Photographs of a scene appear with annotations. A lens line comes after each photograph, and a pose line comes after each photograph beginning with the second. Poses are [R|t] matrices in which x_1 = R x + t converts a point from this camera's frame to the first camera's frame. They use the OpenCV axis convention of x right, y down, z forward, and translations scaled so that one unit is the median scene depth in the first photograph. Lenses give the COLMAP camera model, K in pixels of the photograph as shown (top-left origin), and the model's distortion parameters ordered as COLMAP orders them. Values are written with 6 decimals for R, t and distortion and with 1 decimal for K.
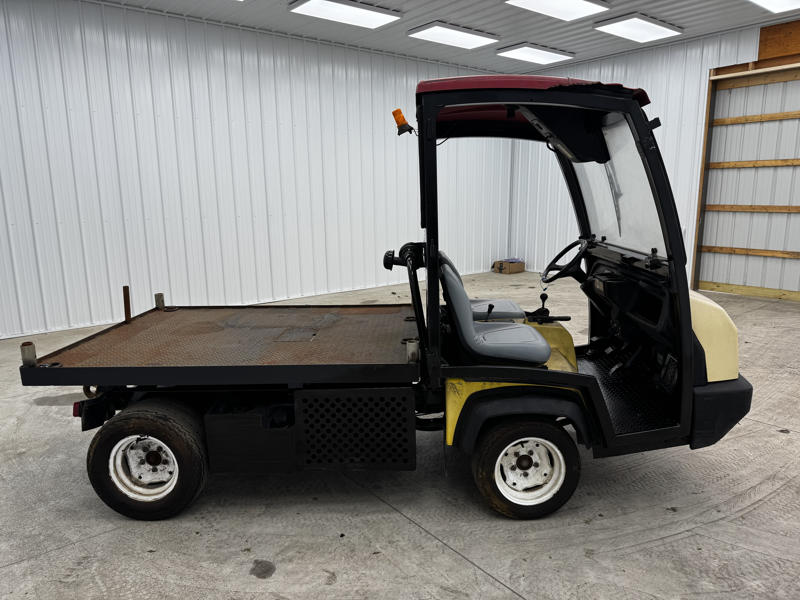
lens RADIAL K [[563.7, 0, 402.8], [0, 563.7, 299.0], [0, 0, 1]] dist [0.025591, -0.029574]
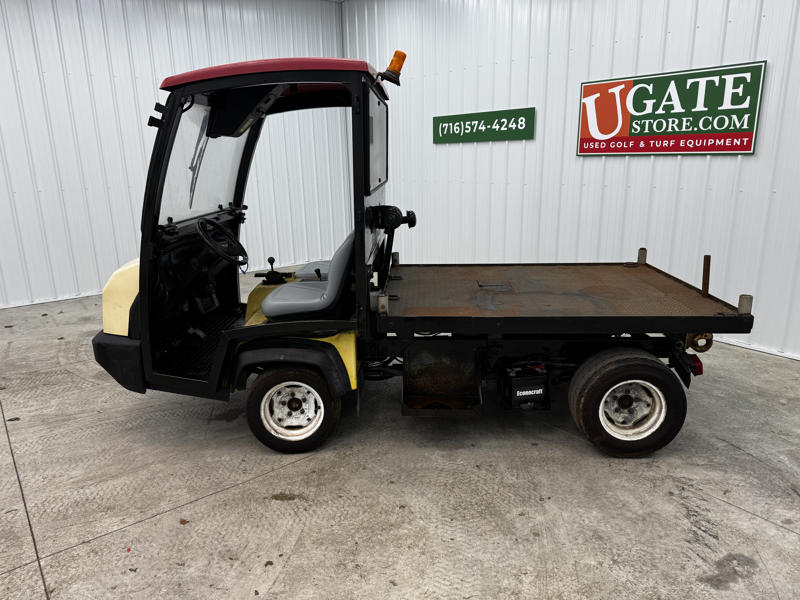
lens RADIAL K [[563.7, 0, 402.8], [0, 563.7, 299.0], [0, 0, 1]] dist [0.025591, -0.029574]
pose [[-0.999457, 0.030622, 0.012149, -0.023468], [0.032898, 0.908338, 0.416941, -0.425576], [0.001732, 0.417115, -0.908852, 2.238333]]
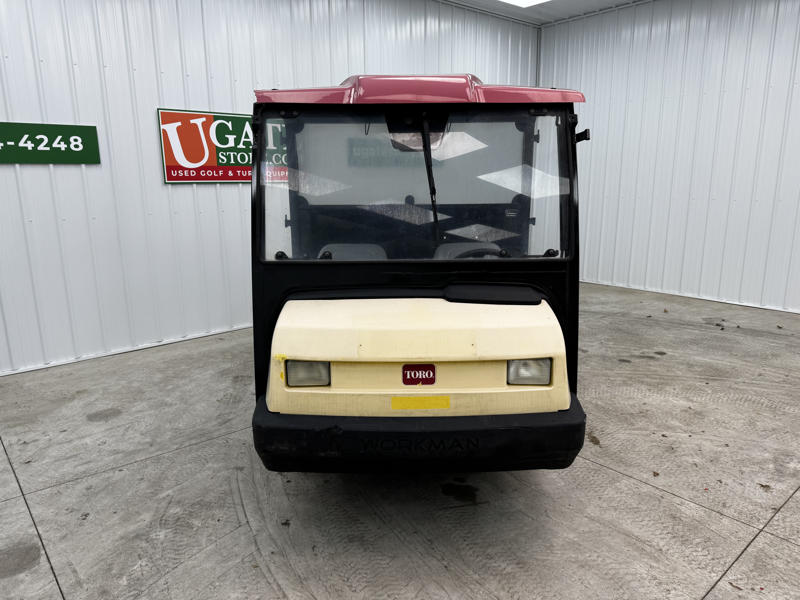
lens RADIAL K [[563.7, 0, 402.8], [0, 563.7, 299.0], [0, 0, 1]] dist [0.025591, -0.029574]
pose [[0.044114, 0.225553, -0.973232, 1.254407], [-0.169287, 0.961779, 0.215226, -0.218523], [0.984579, 0.155261, 0.080612, 0.997395]]
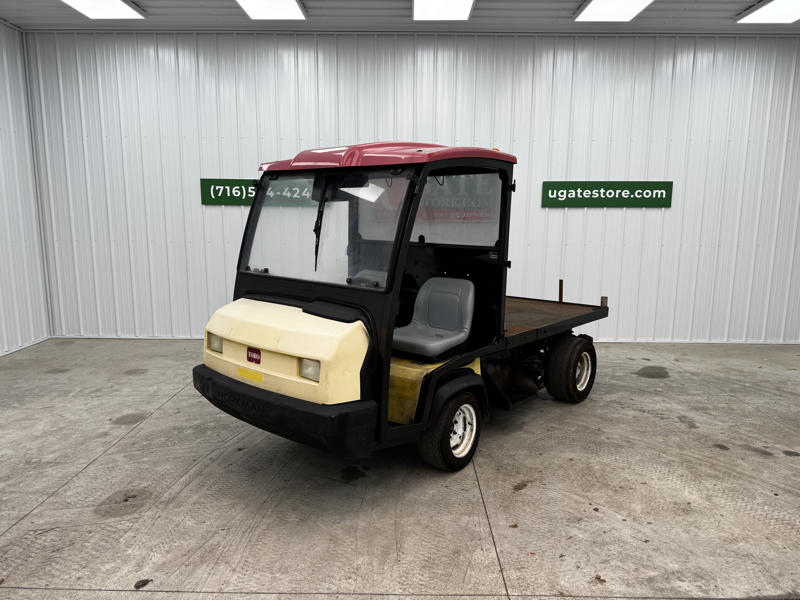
lens RADIAL K [[559.8, 0, 409.4], [0, 559.8, 299.7], [0, 0, 1]] dist [0.051962, -0.066355]
pose [[-0.619844, 0.126885, -0.774399, 1.186385], [-0.140336, 0.953008, 0.268478, -0.398442], [0.772075, 0.275091, -0.572910, 1.914250]]
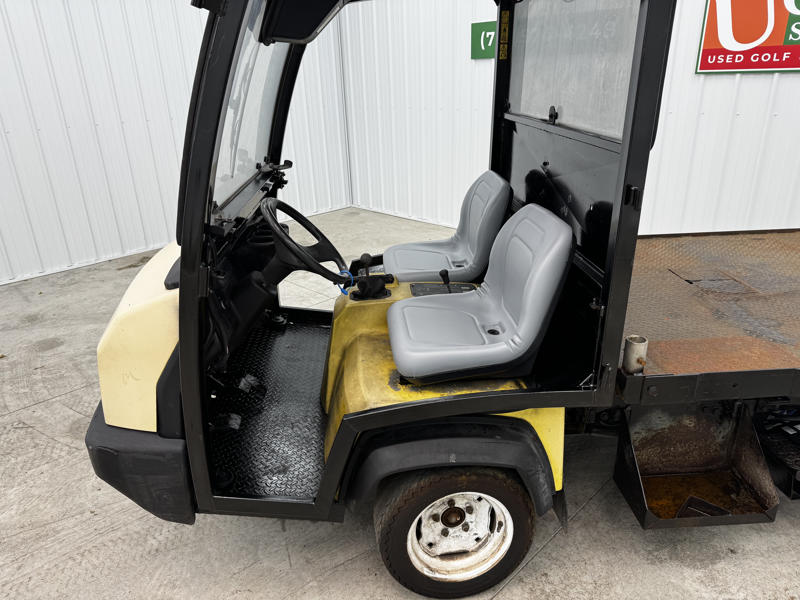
lens RADIAL K [[567.9, 0, 396.2], [0, 567.9, 301.3], [0, 0, 1]] dist [-0.004684, -0.003457]
pose [[-0.994372, 0.077920, -0.071788, 0.289884], [0.028129, 0.847417, 0.530182, -0.344137], [0.102146, 0.525178, -0.844840, 1.749597]]
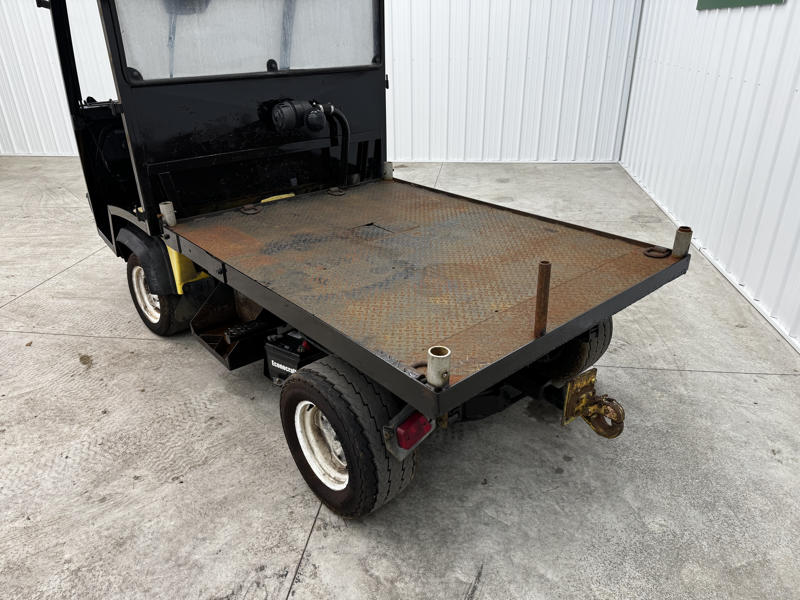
lens RADIAL K [[569.4, 0, 398.3], [0, 569.4, 303.9], [0, 0, 1]] dist [0.003134, 0.000570]
pose [[-0.684919, -0.295124, 0.666174, -0.885050], [0.152552, 0.835948, 0.527180, -0.309087], [-0.712471, 0.462701, -0.527535, 1.627555]]
